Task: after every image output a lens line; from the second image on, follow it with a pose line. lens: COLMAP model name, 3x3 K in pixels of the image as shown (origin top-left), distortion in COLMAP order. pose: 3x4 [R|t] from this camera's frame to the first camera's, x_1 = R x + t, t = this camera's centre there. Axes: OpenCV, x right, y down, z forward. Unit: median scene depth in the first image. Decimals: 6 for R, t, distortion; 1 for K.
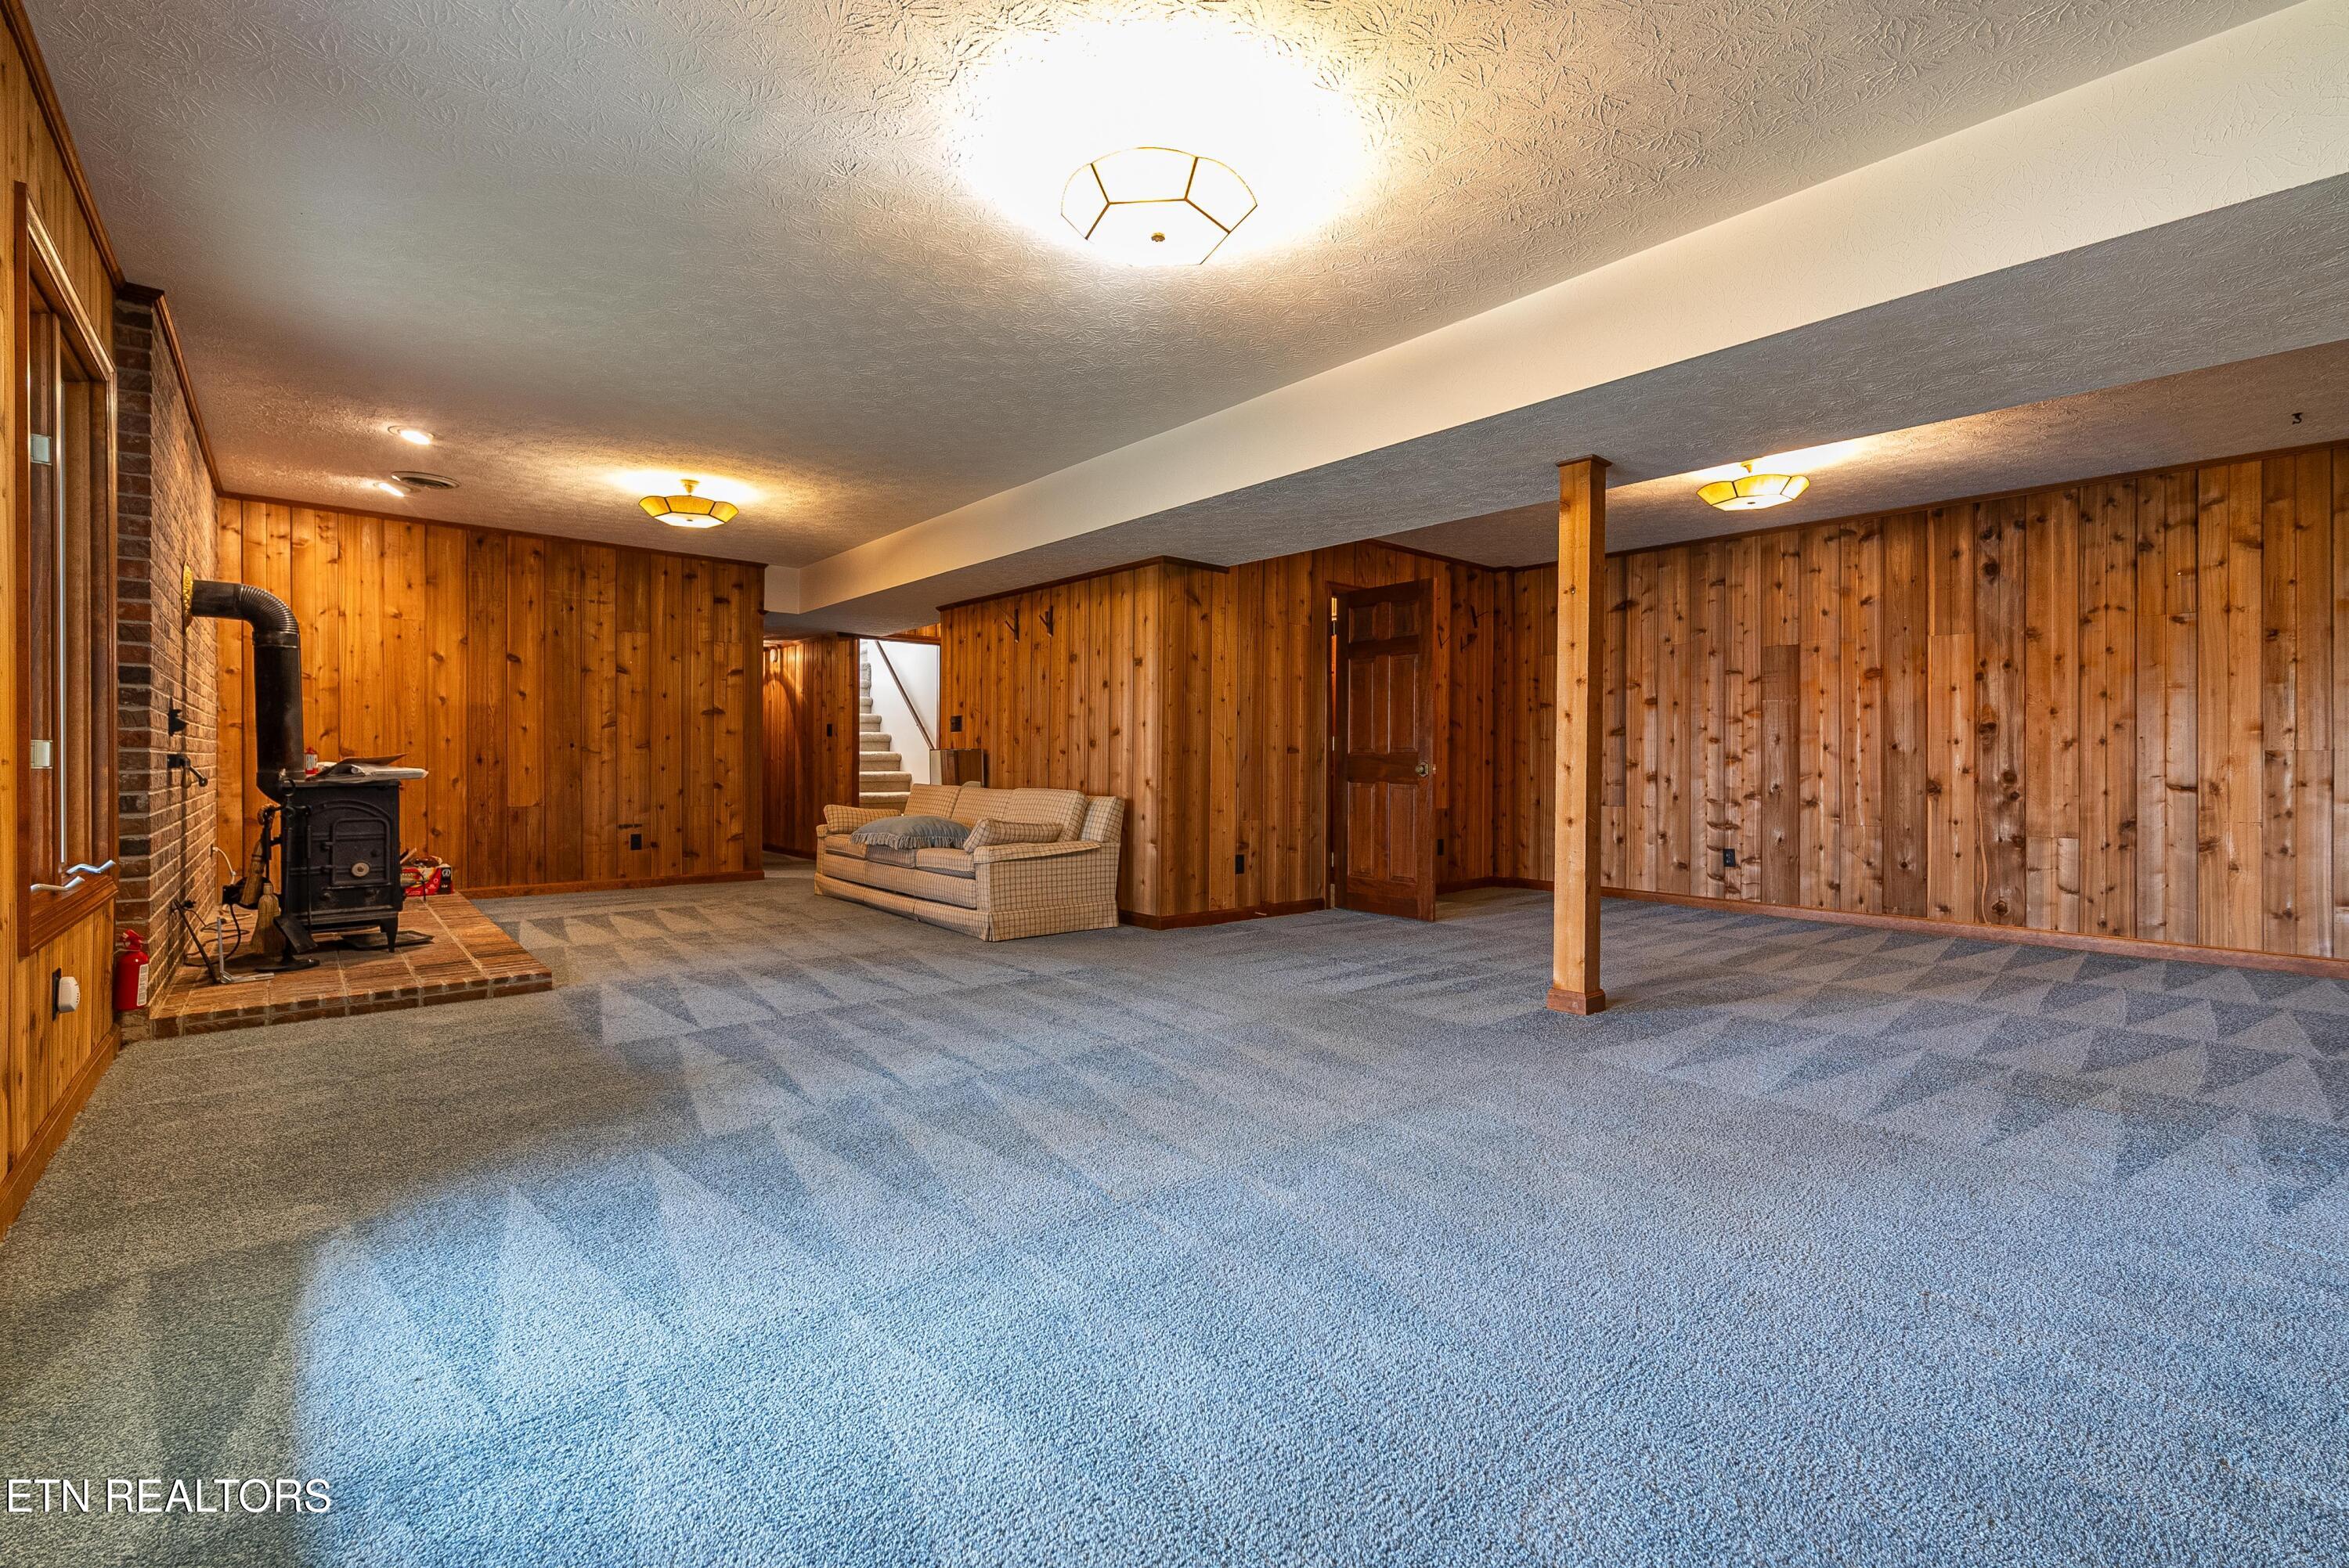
lens RADIAL K [[1035.3, 0, 1183.8], [0, 1035.3, 770.1], [0, 0, 1]] dist [-0.000467, 0.000112]
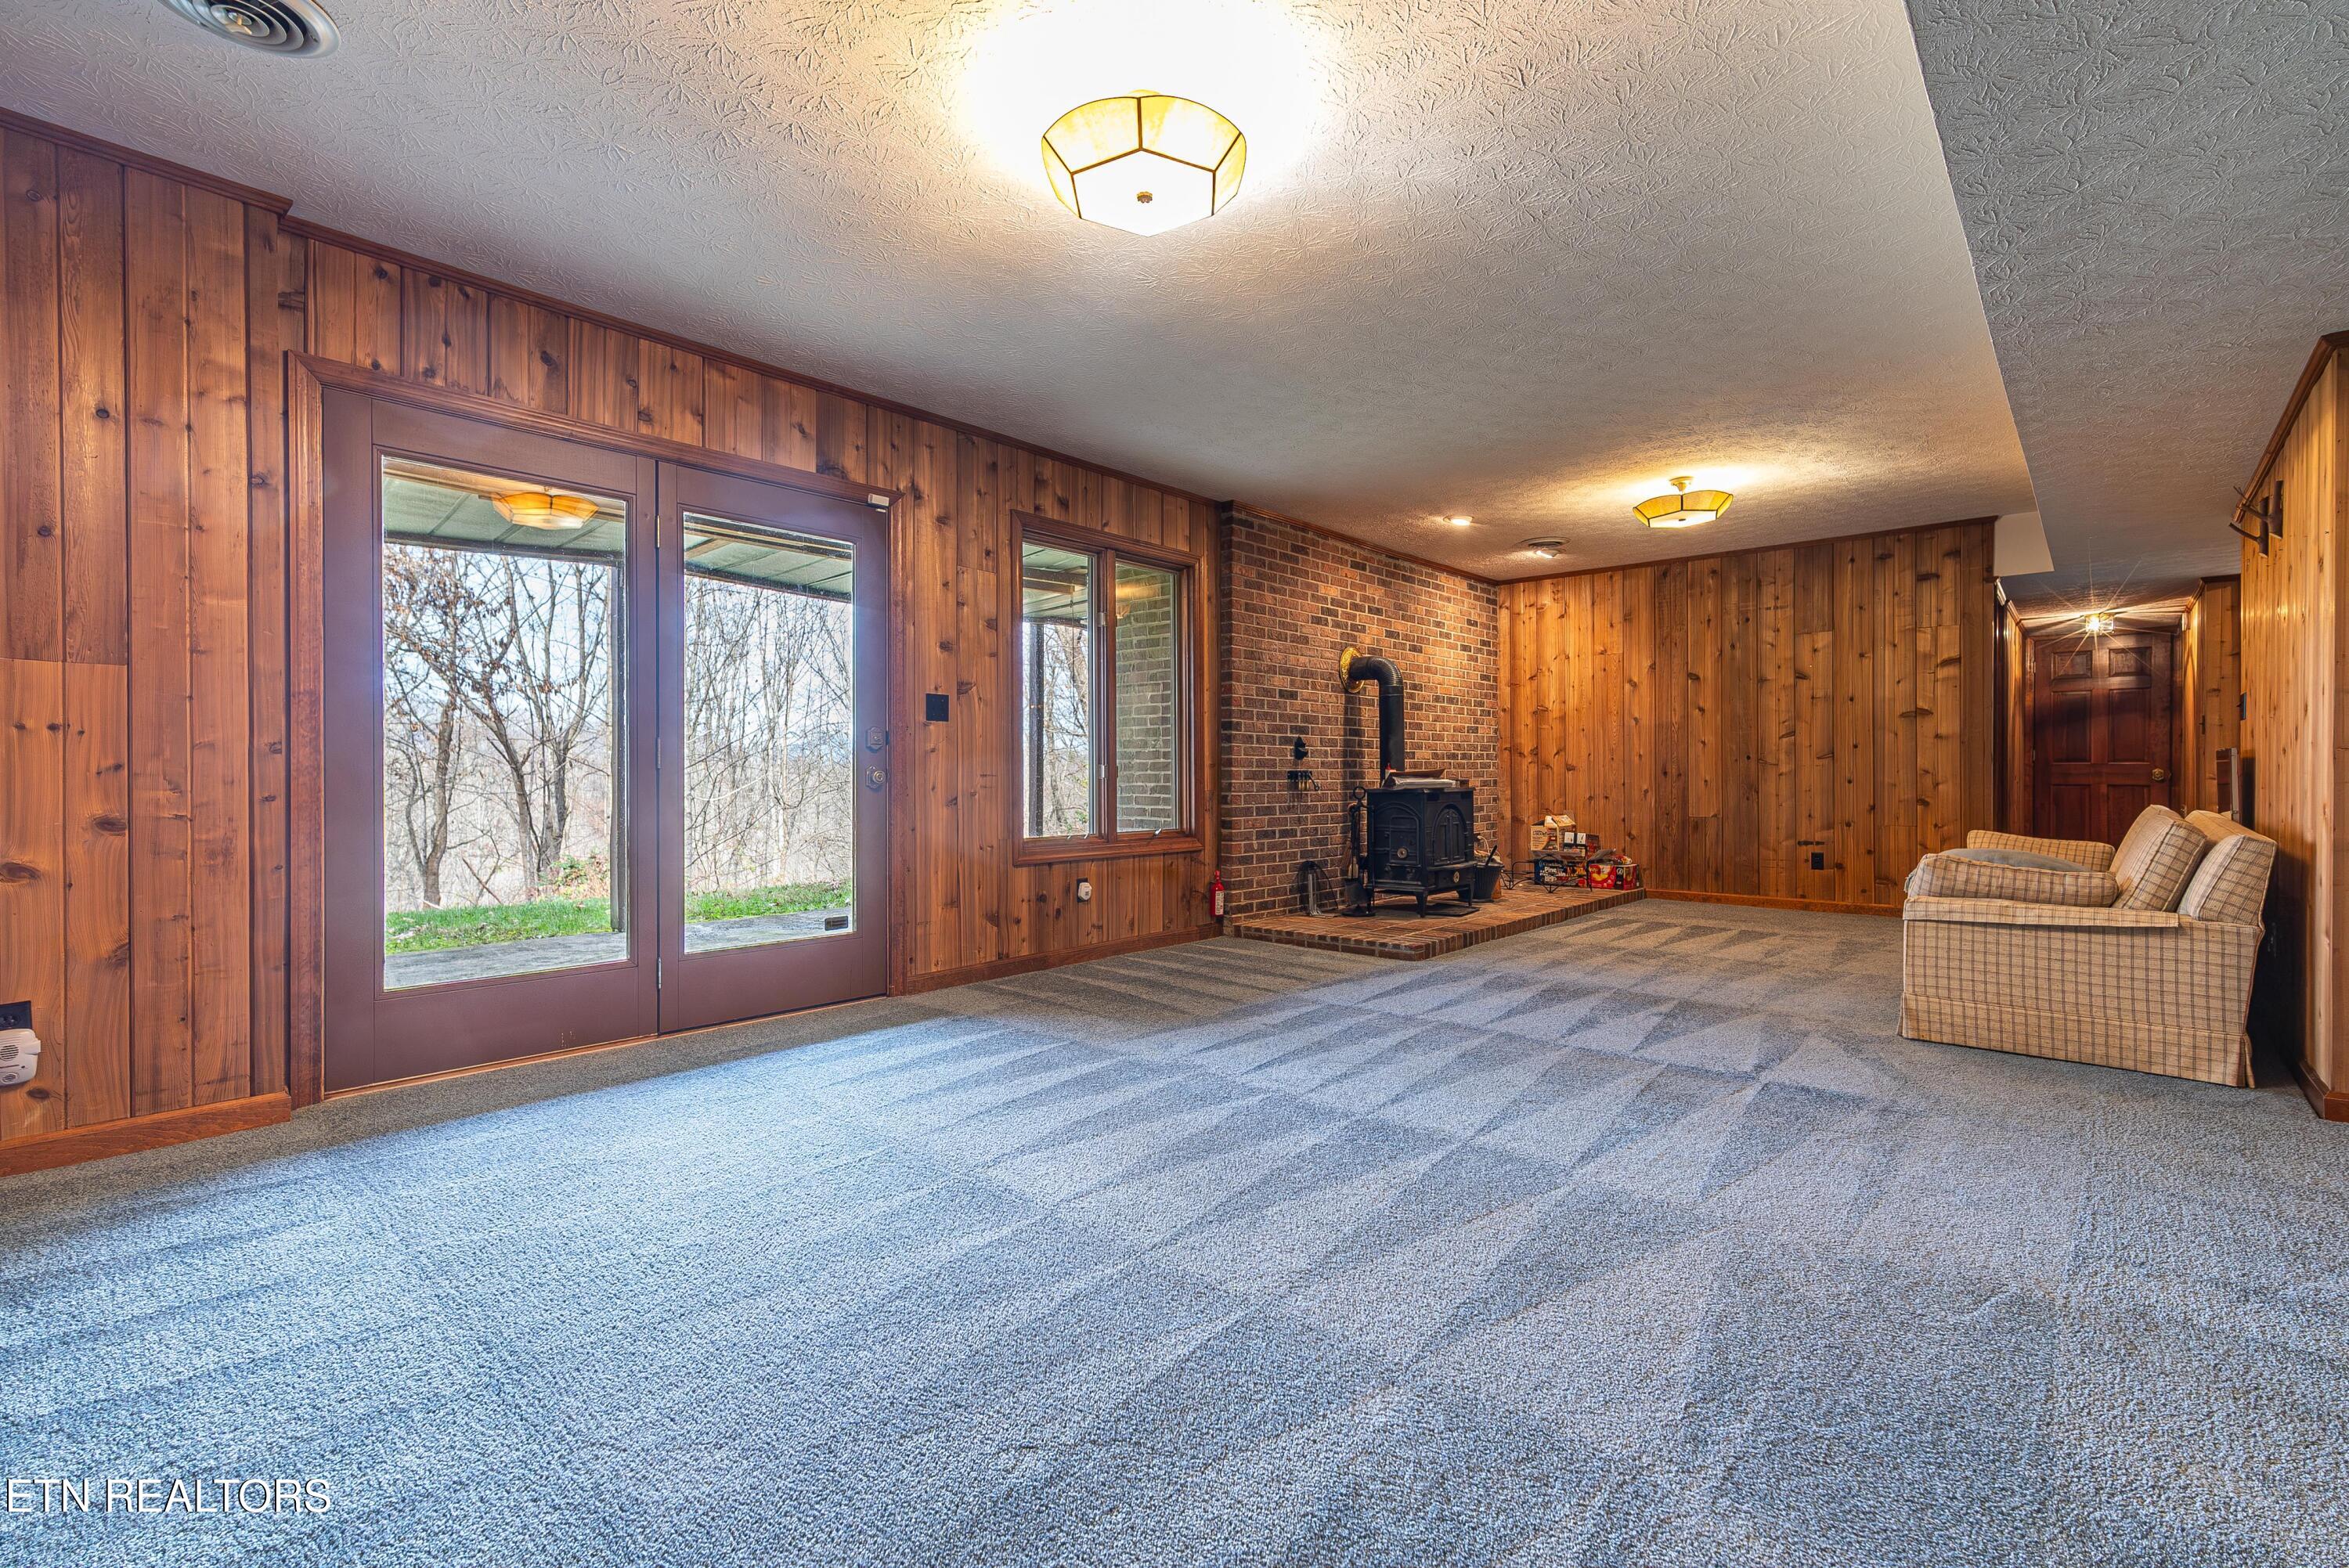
lens RADIAL K [[1035.3, 0, 1180.3], [0, 1035.3, 780.2], [0, 0, 1]] dist [-0.000467, 0.000112]
pose [[0.100737, 0.000112, -0.994913, 0.345591], [-0.004235, 0.999991, -0.000316, 0.000427], [0.994904, 0.004246, 0.100737, 0.363921]]
